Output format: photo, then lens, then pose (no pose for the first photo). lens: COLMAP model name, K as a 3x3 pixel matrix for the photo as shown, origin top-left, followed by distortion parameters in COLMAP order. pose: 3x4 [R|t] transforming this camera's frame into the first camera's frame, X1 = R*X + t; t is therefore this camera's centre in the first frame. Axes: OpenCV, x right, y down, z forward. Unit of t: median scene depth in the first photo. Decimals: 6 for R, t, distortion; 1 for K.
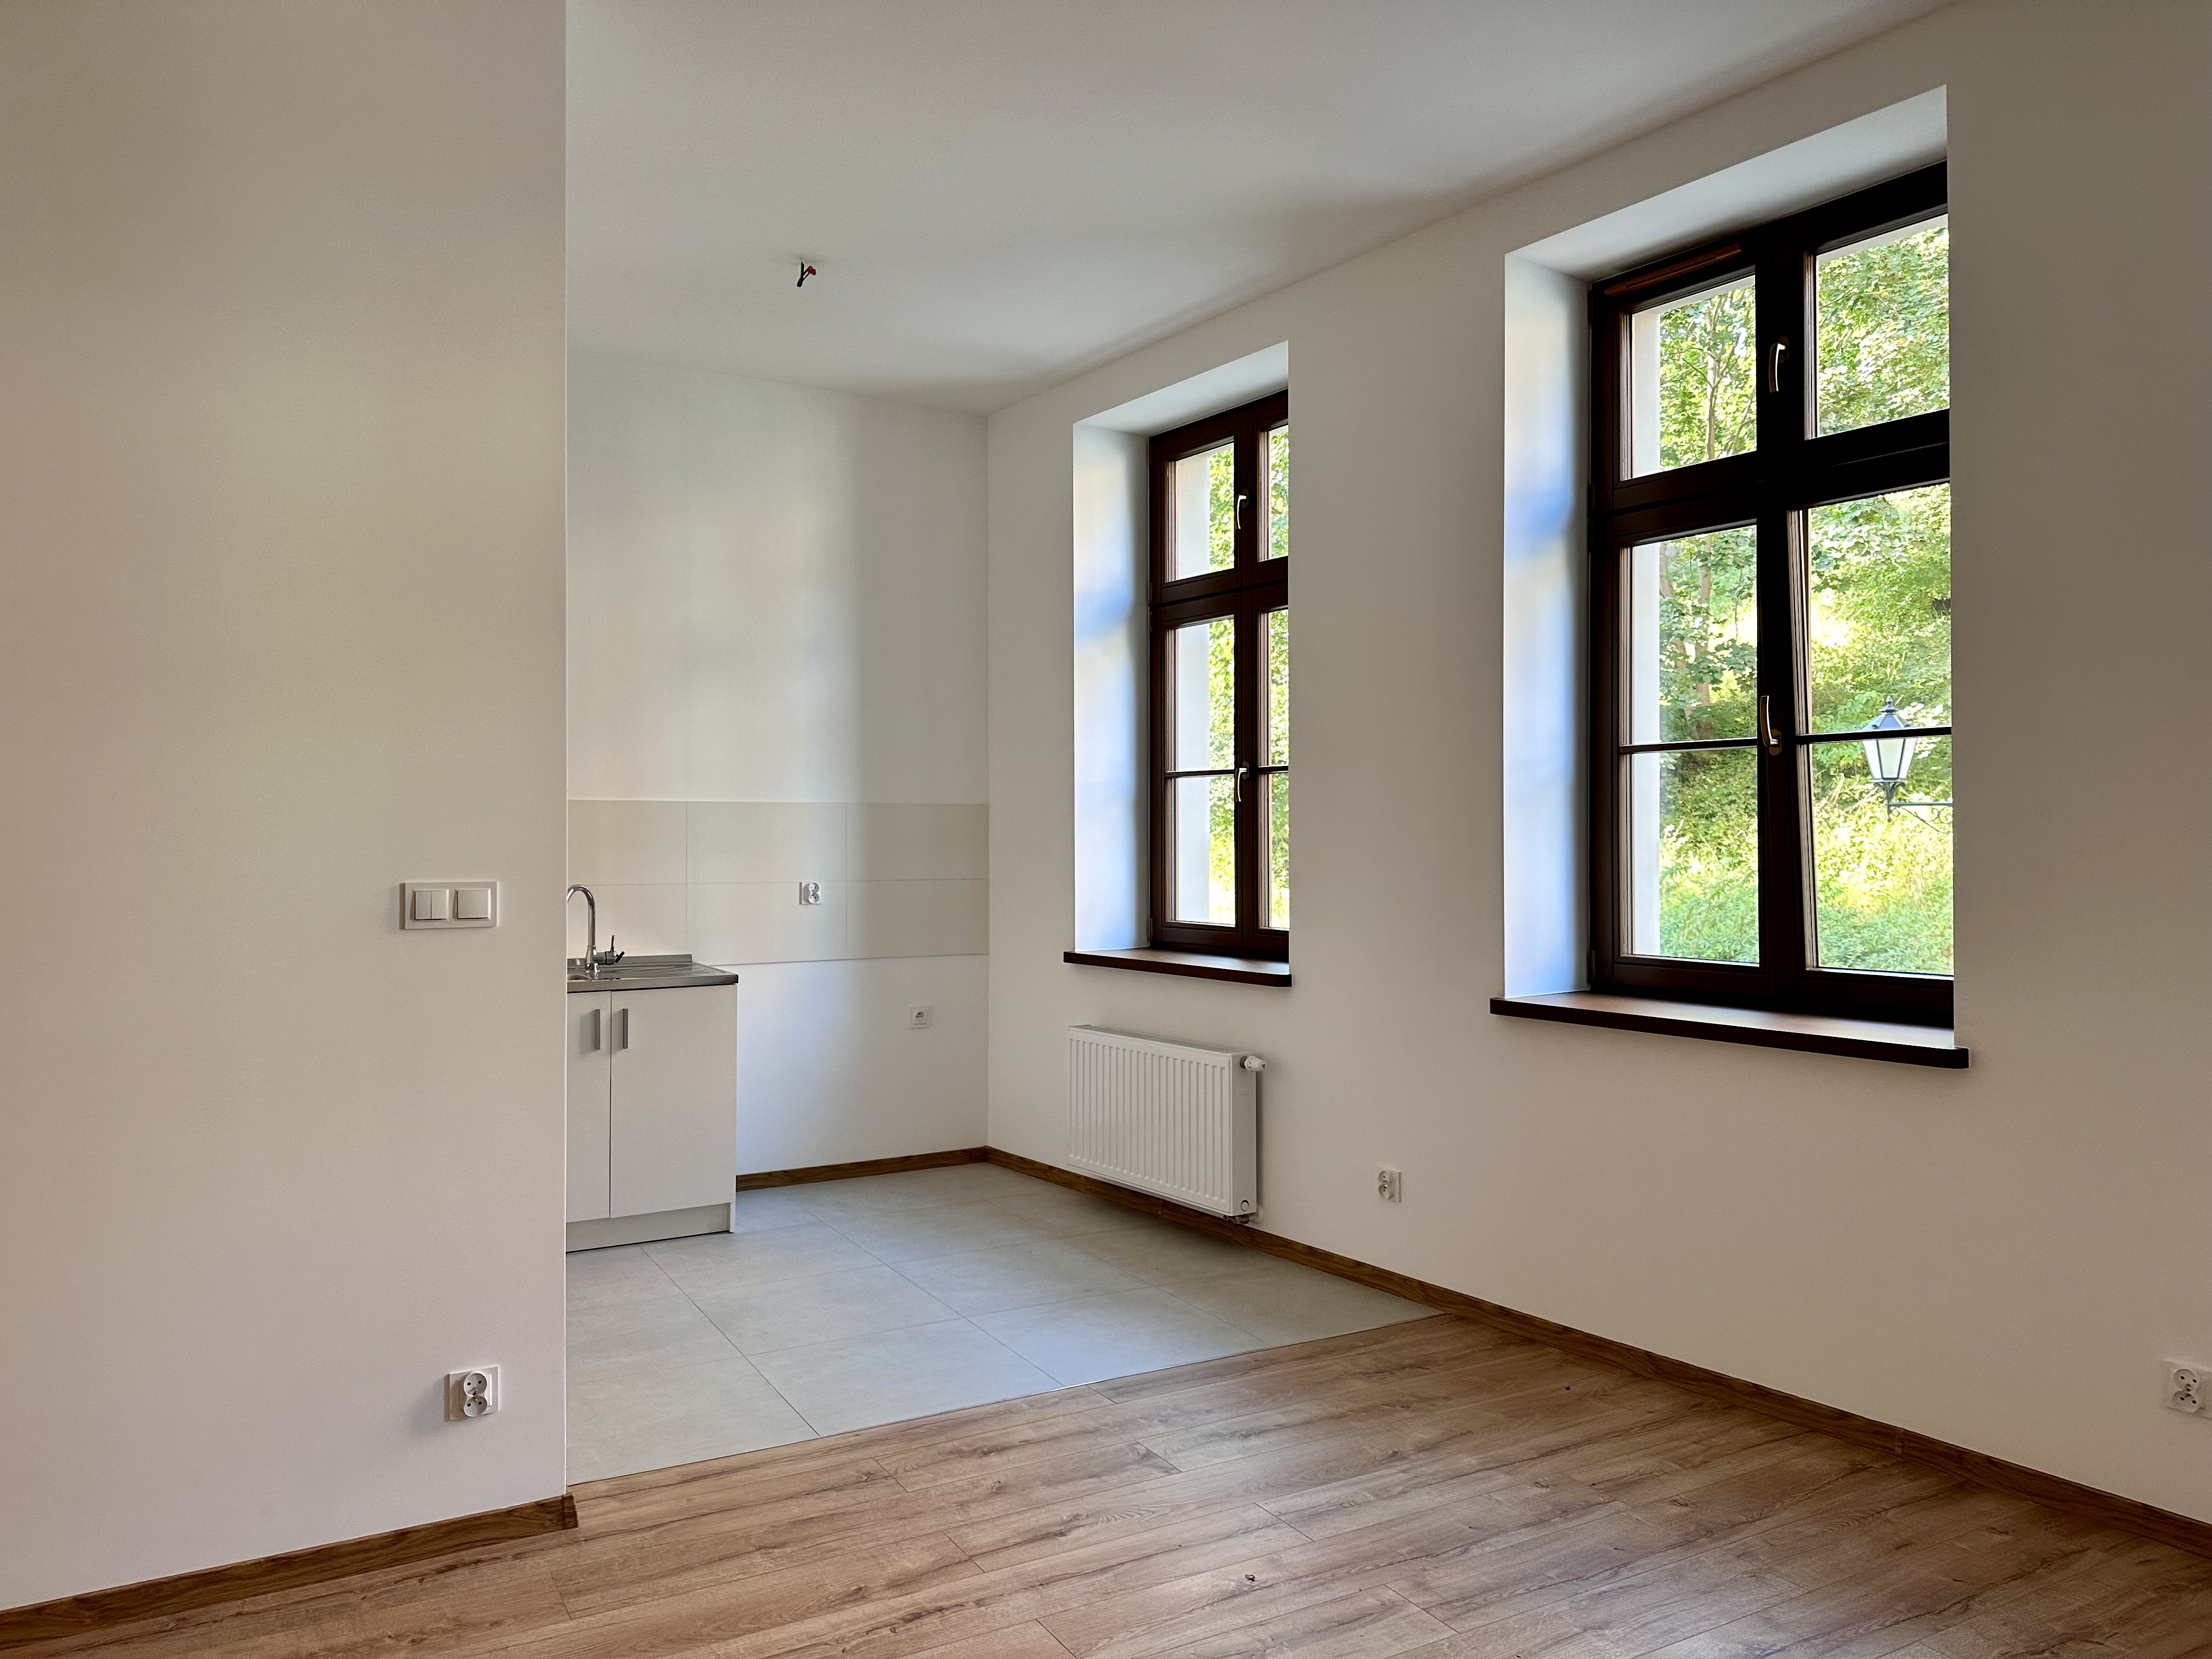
lens RADIAL K [[1755.9, 0, 1105.5], [0, 1755.9, 823.9], [0, 0, 1]] dist [-0.005412, -0.001056]
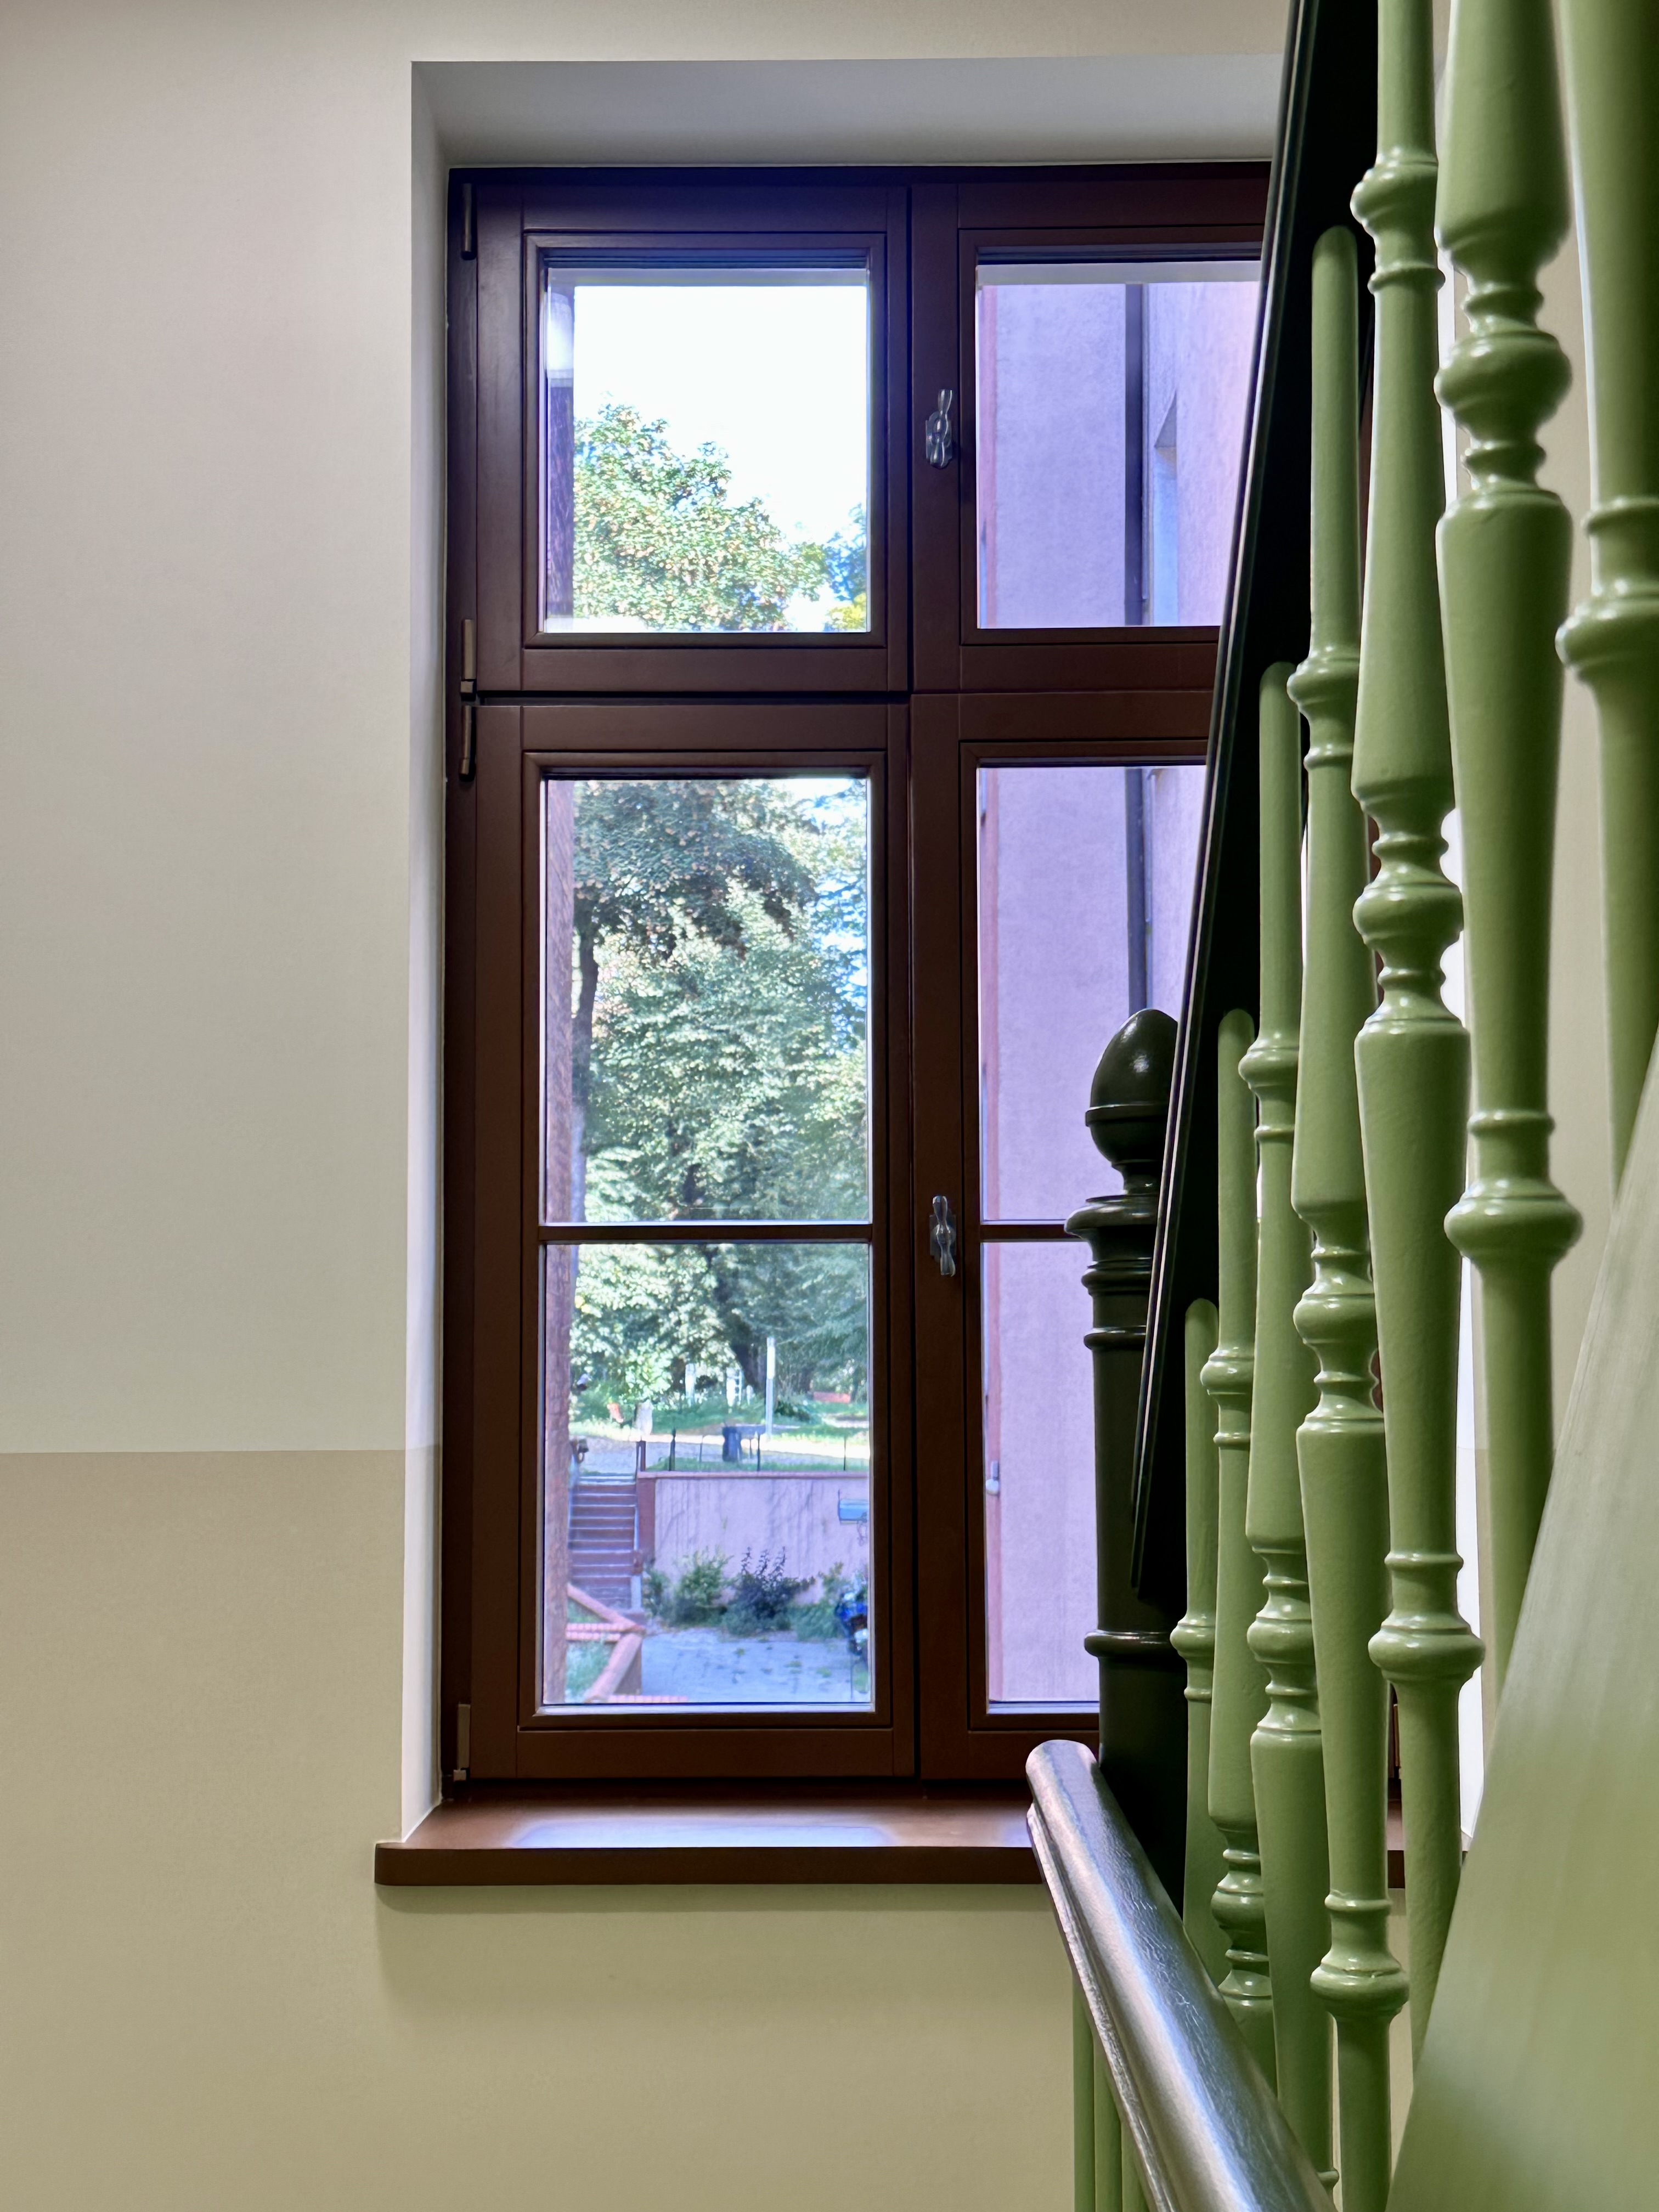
lens RADIAL K [[3128.7, 0, 829.9], [0, 3128.7, 1112.8], [0, 0, 1]] dist [0.056750, 0.000000]
pose [[0.543898, 0.083897, 0.834947, -0.350206], [0.000079, 0.994984, -0.100030, 0.005245], [-0.839151, 0.054472, 0.541163, 0.568446]]
